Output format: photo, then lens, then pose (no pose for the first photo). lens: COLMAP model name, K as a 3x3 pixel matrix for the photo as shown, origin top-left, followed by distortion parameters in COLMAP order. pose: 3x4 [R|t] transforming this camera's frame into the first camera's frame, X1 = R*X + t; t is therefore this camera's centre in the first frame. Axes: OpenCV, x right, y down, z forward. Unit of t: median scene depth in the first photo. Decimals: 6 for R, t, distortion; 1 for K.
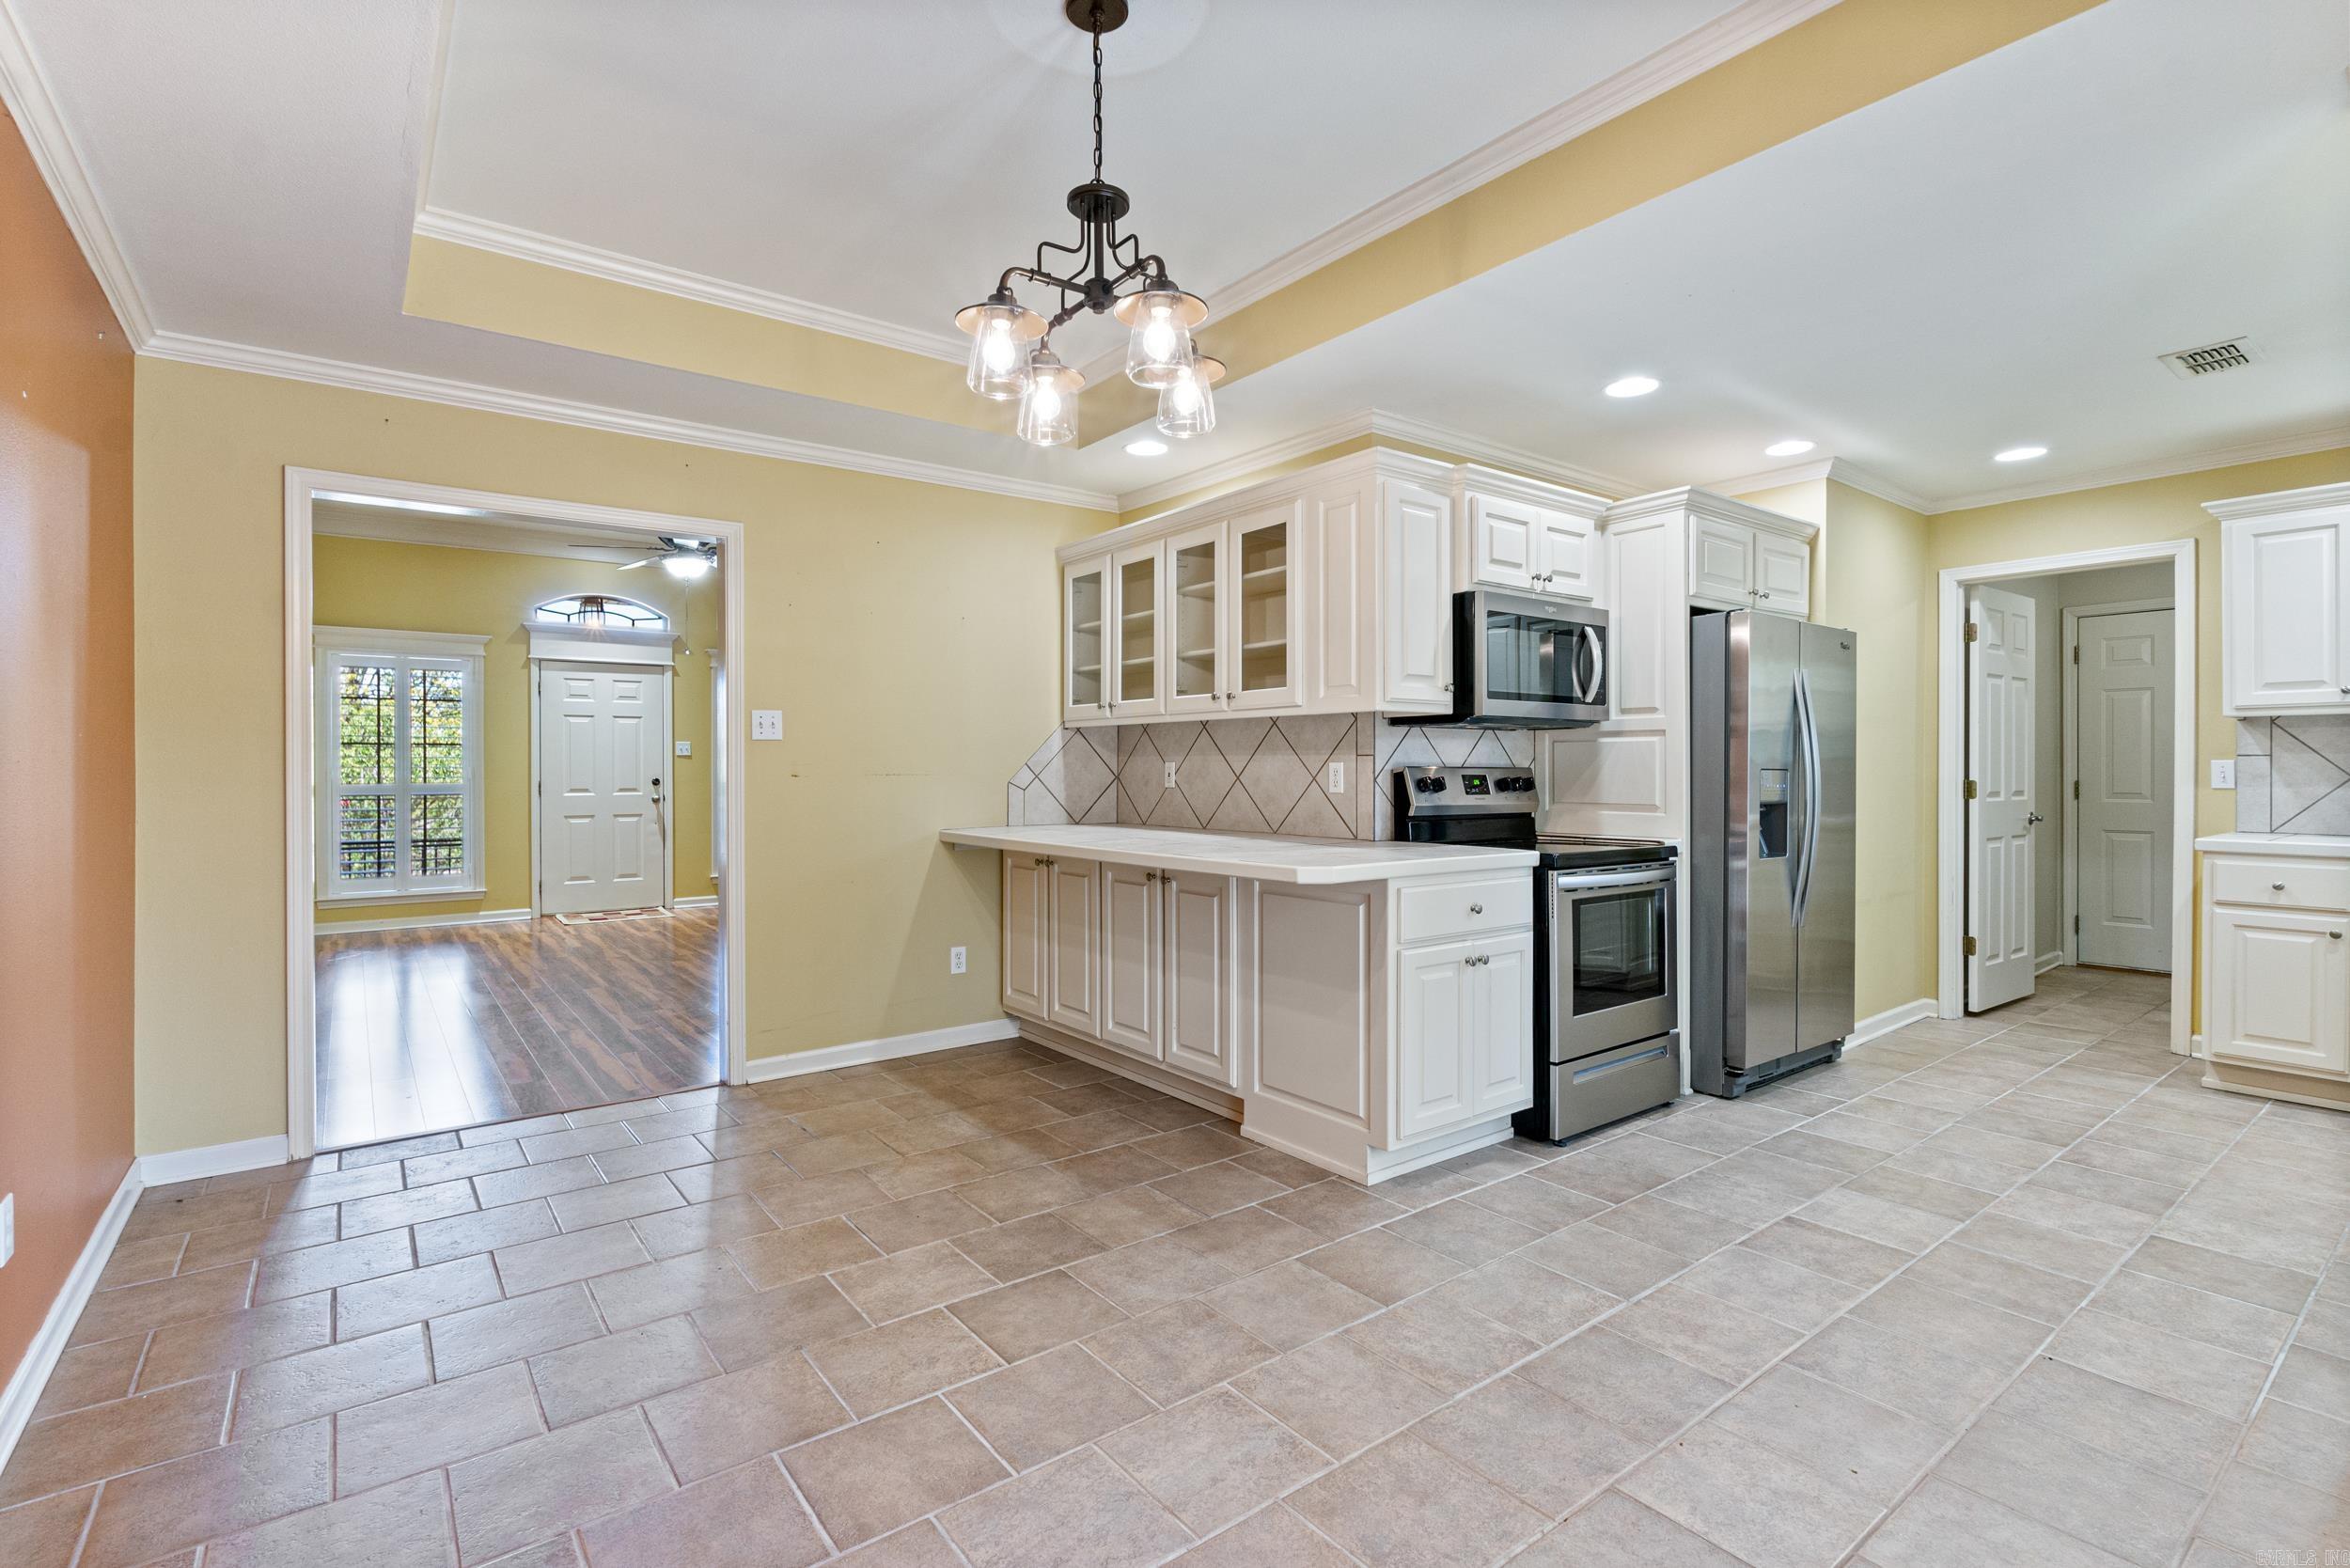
lens RADIAL K [[1083.8, 0, 1161.1], [0, 1083.8, 774.3], [0, 0, 1]] dist [-0.006454, 0.000019]
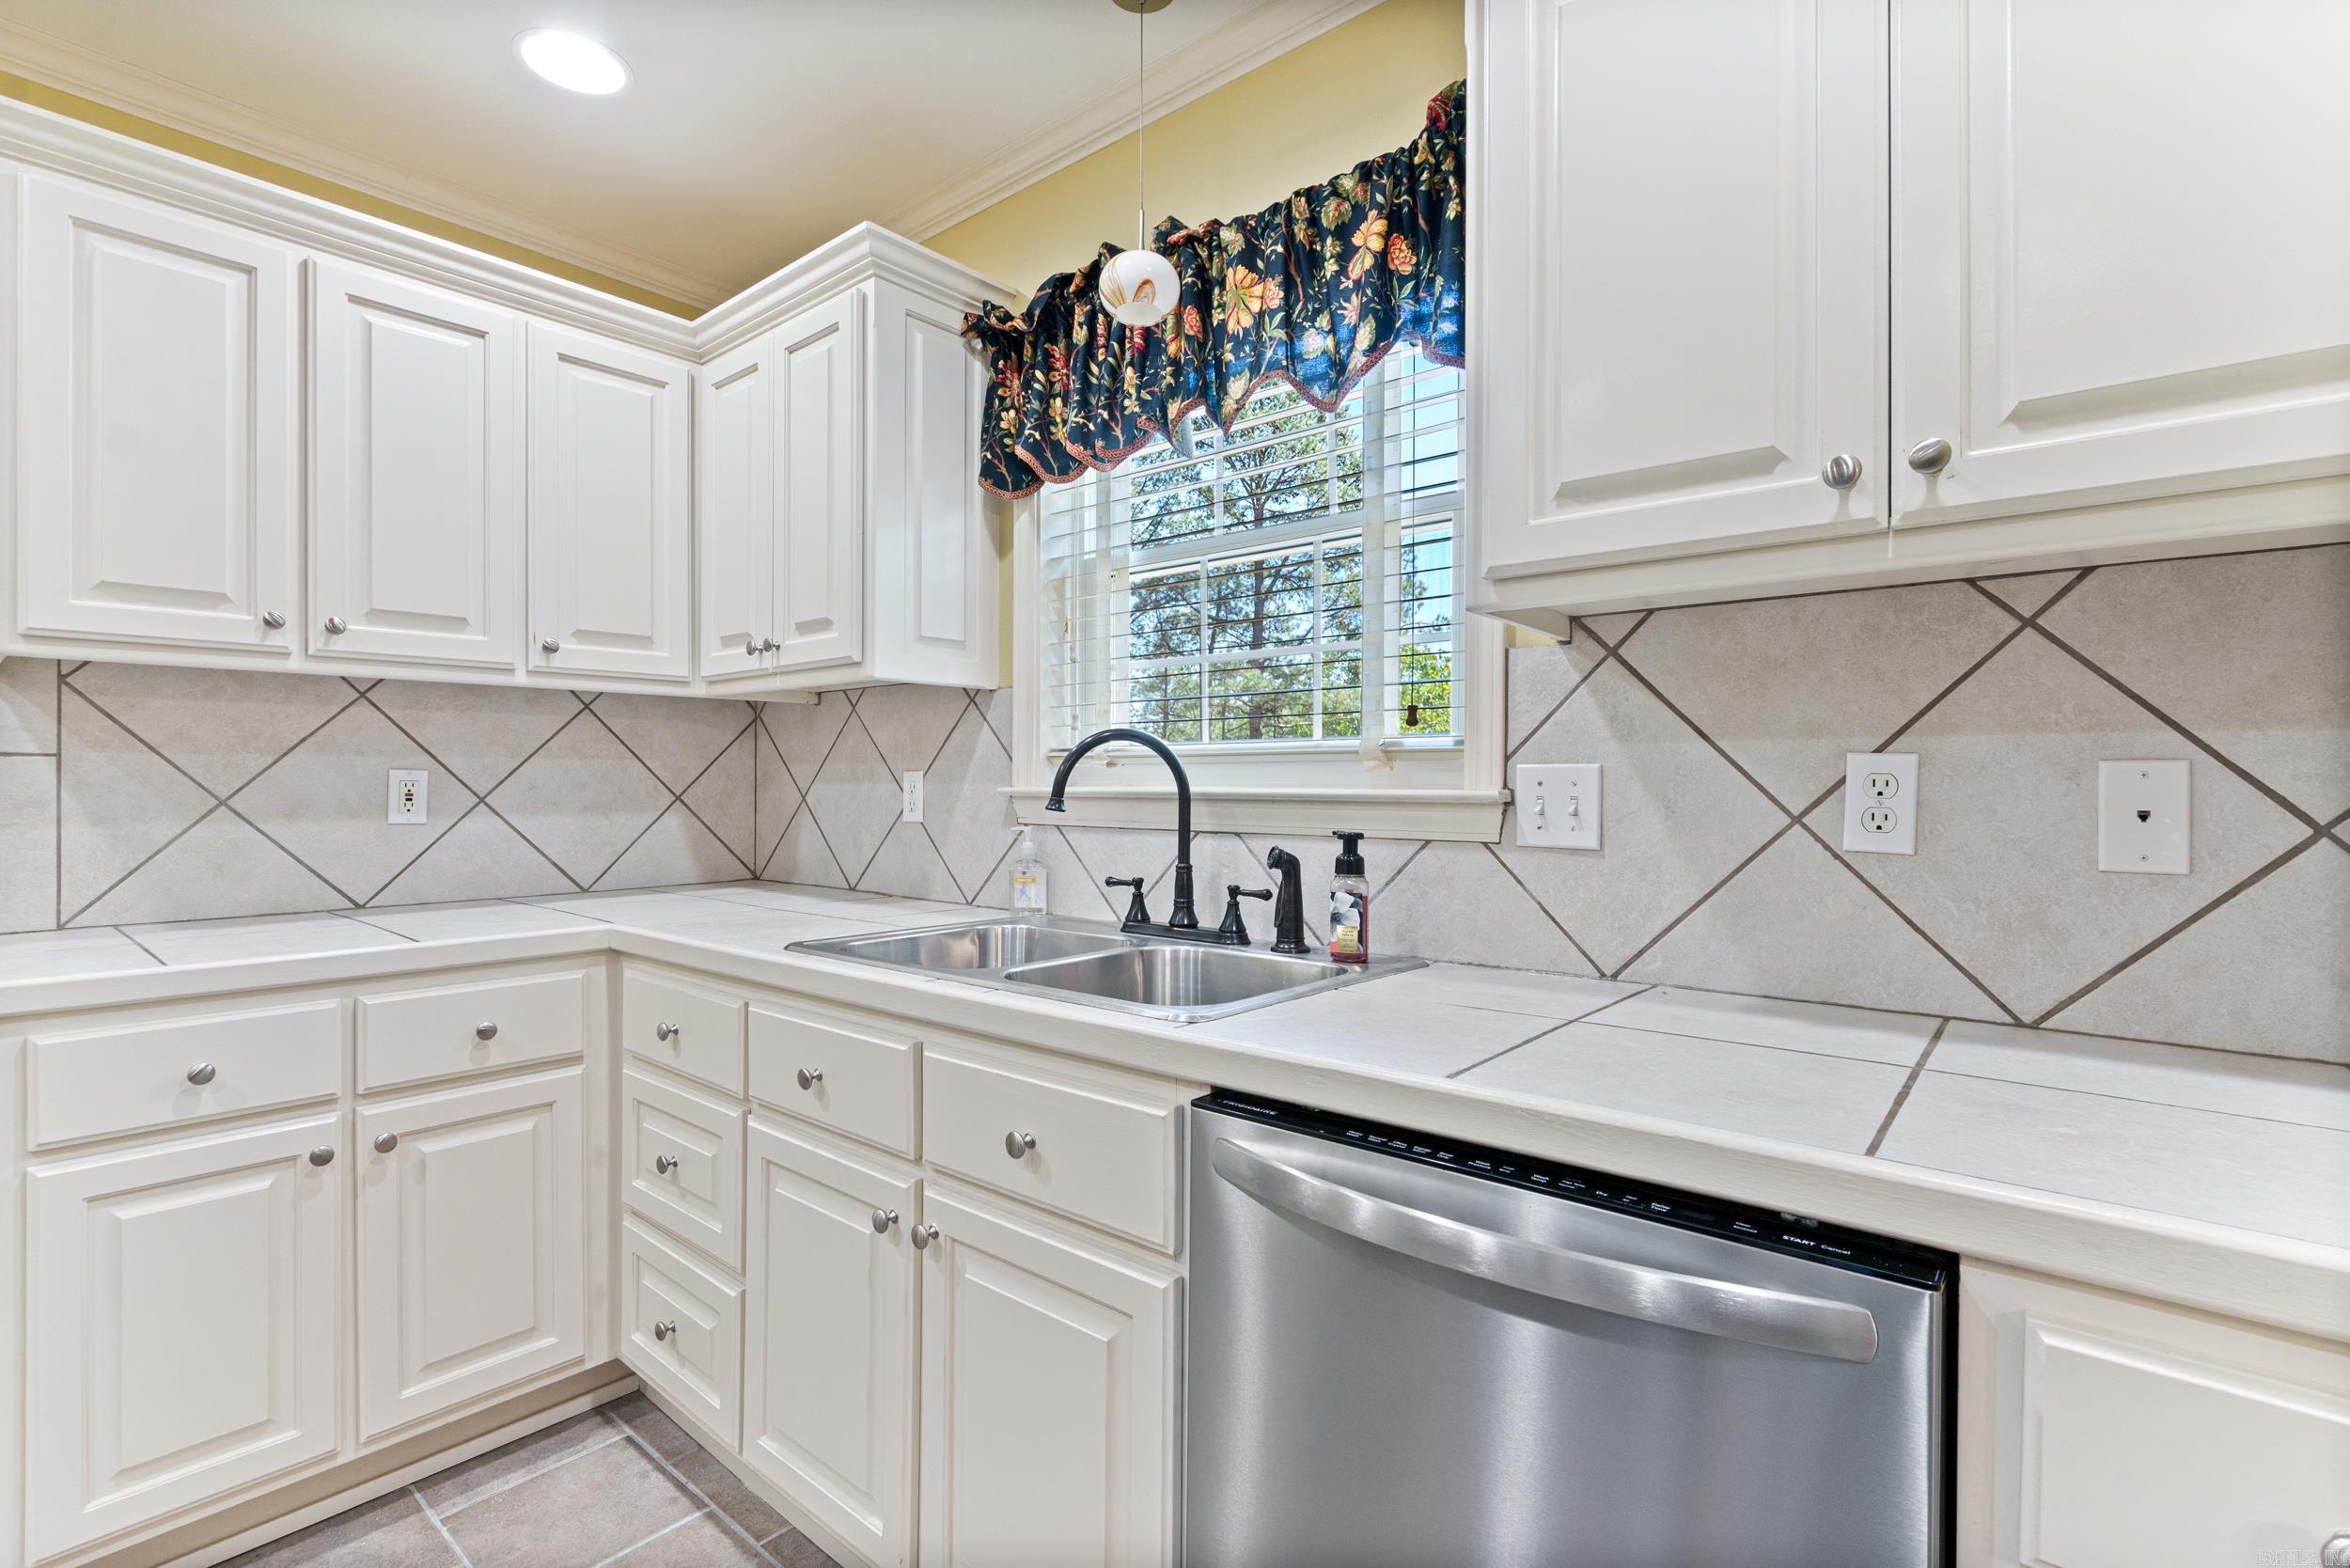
lens RADIAL K [[1083.8, 0, 1172.5], [0, 1083.8, 782.0], [0, 0, 1]] dist [-0.006454, 0.000019]
pose [[-0.222070, 0.001290, 0.975030, 0.549135], [0.003050, 0.999995, -0.000628, -0.004966], [-0.975026, 0.002834, -0.222073, 0.719168]]
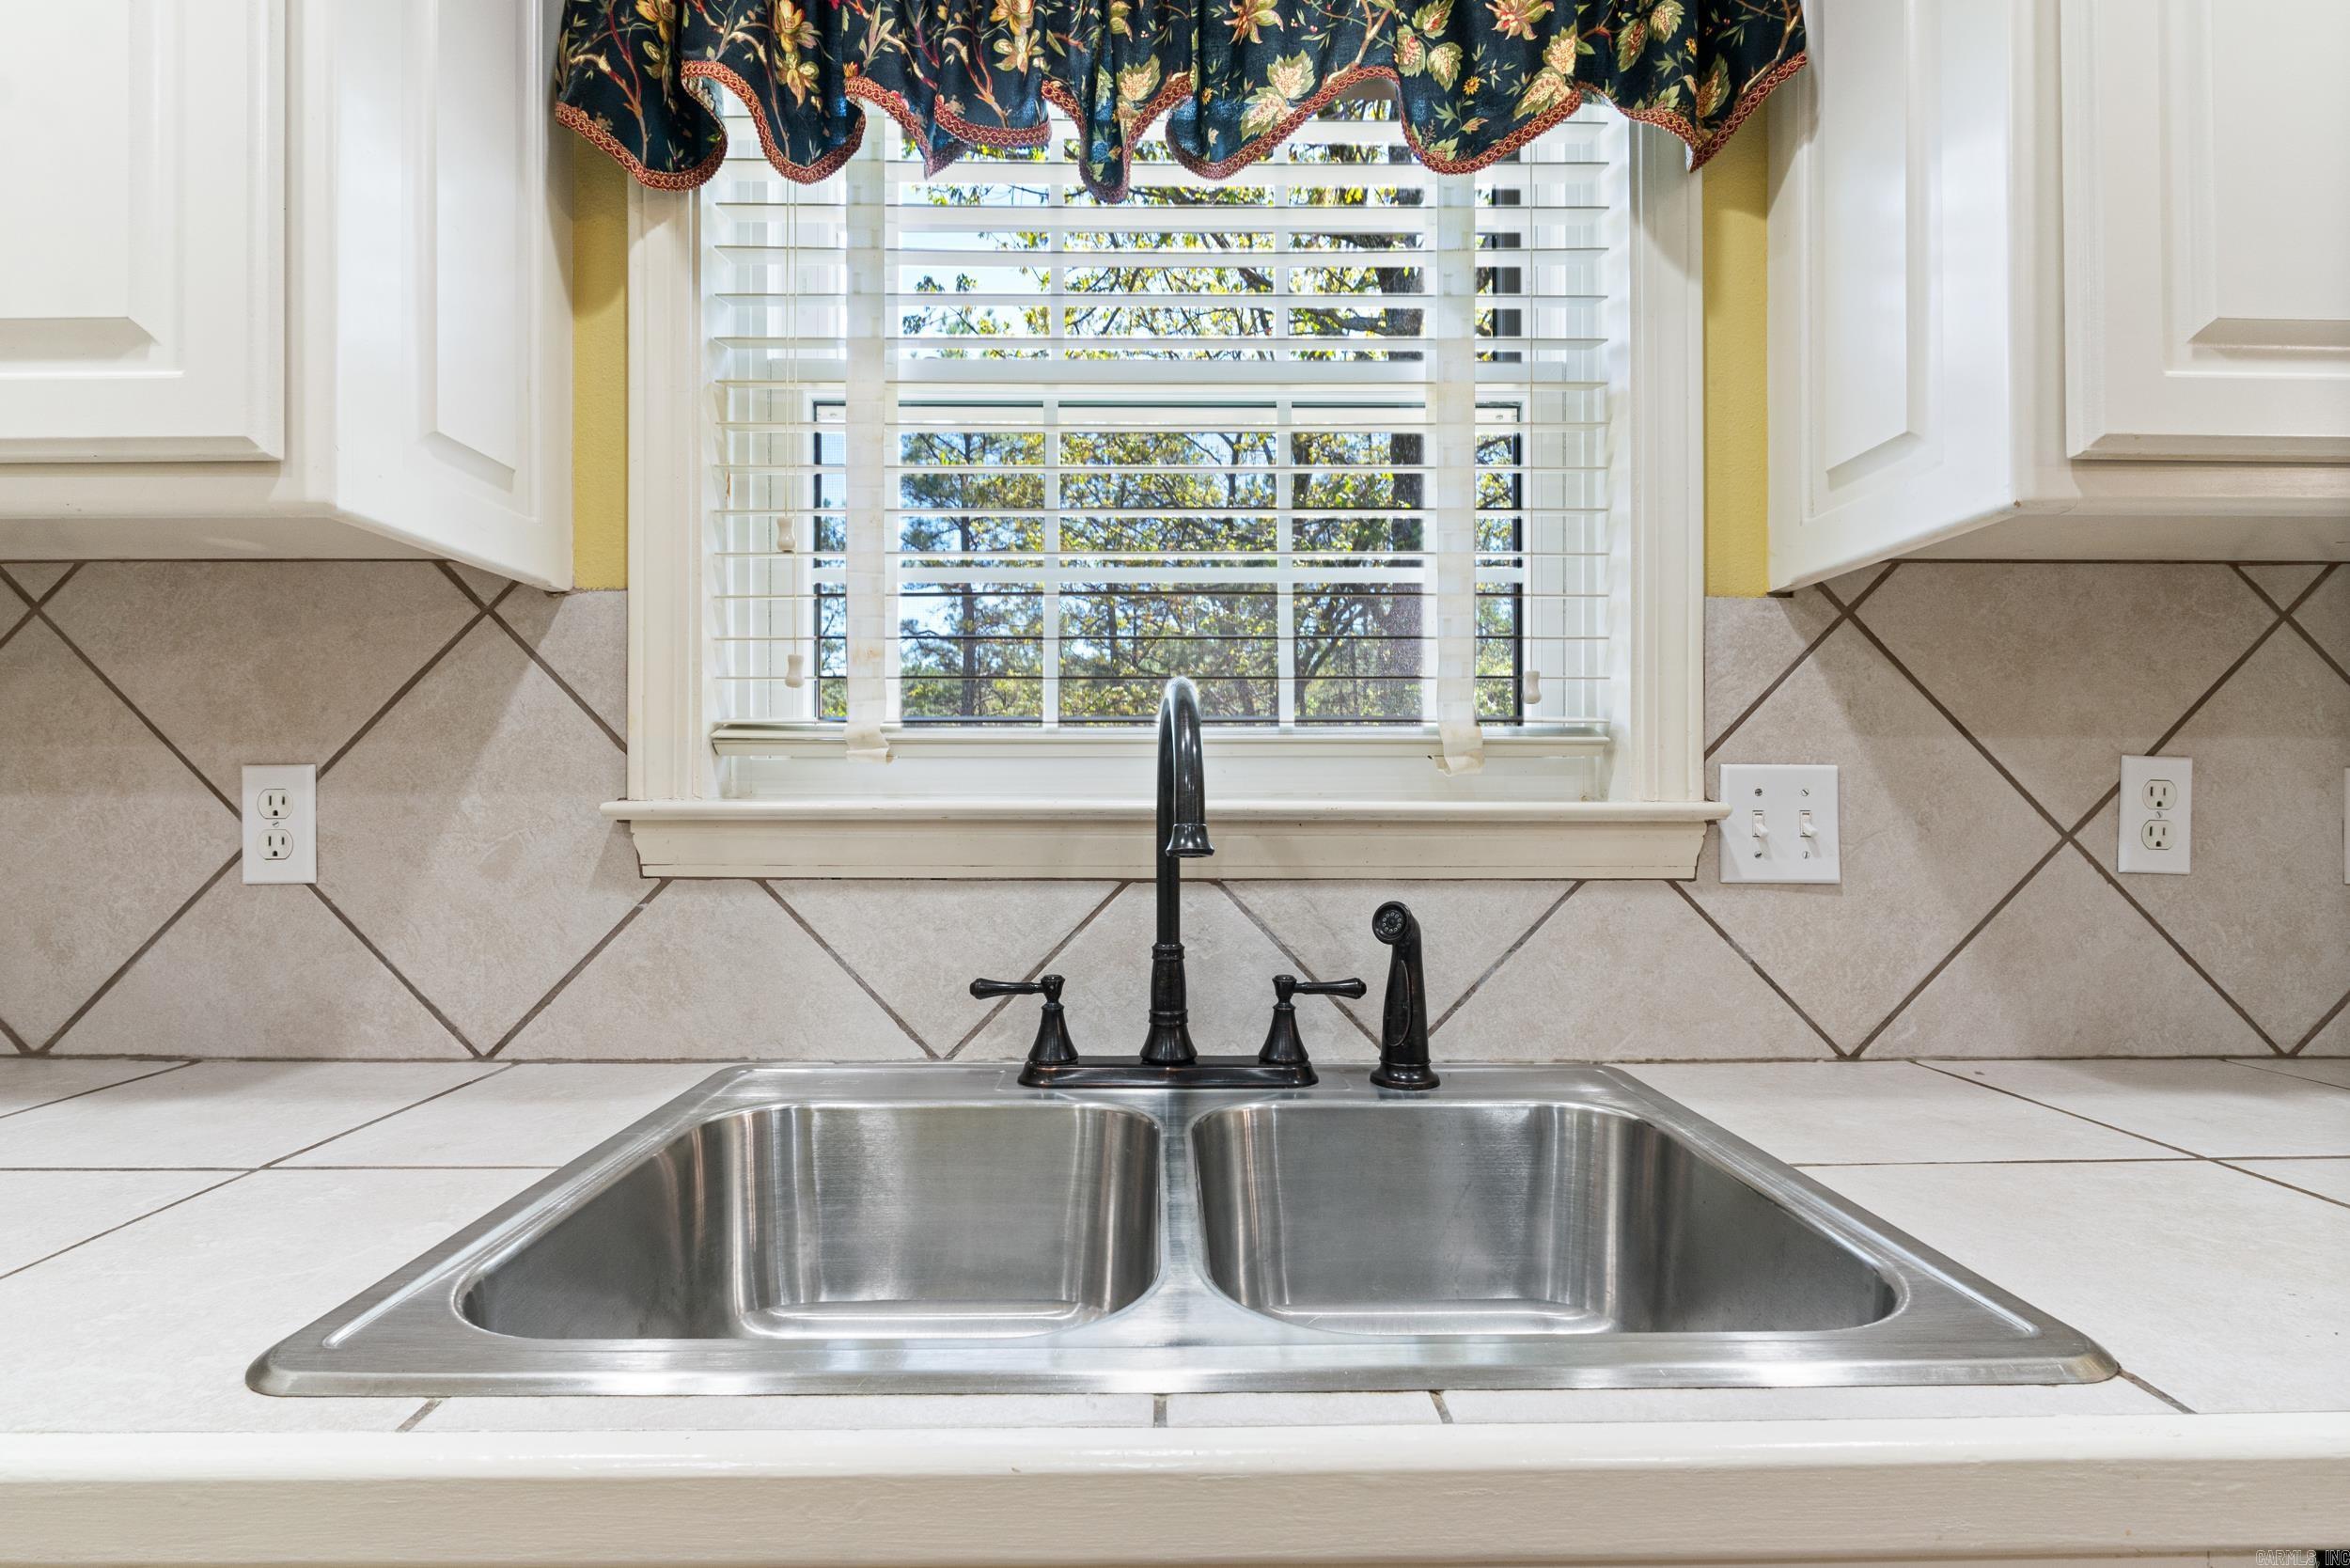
lens RADIAL K [[1083.8, 0, 1169.8], [0, 1083.8, 798.8], [0, 0, 1]] dist [-0.006454, 0.000019]
pose [[-0.804524, -0.002090, 0.593916, 0.857801], [0.002858, 0.999969, 0.007391, -0.005048], [-0.593913, 0.007644, -0.804493, 0.811046]]
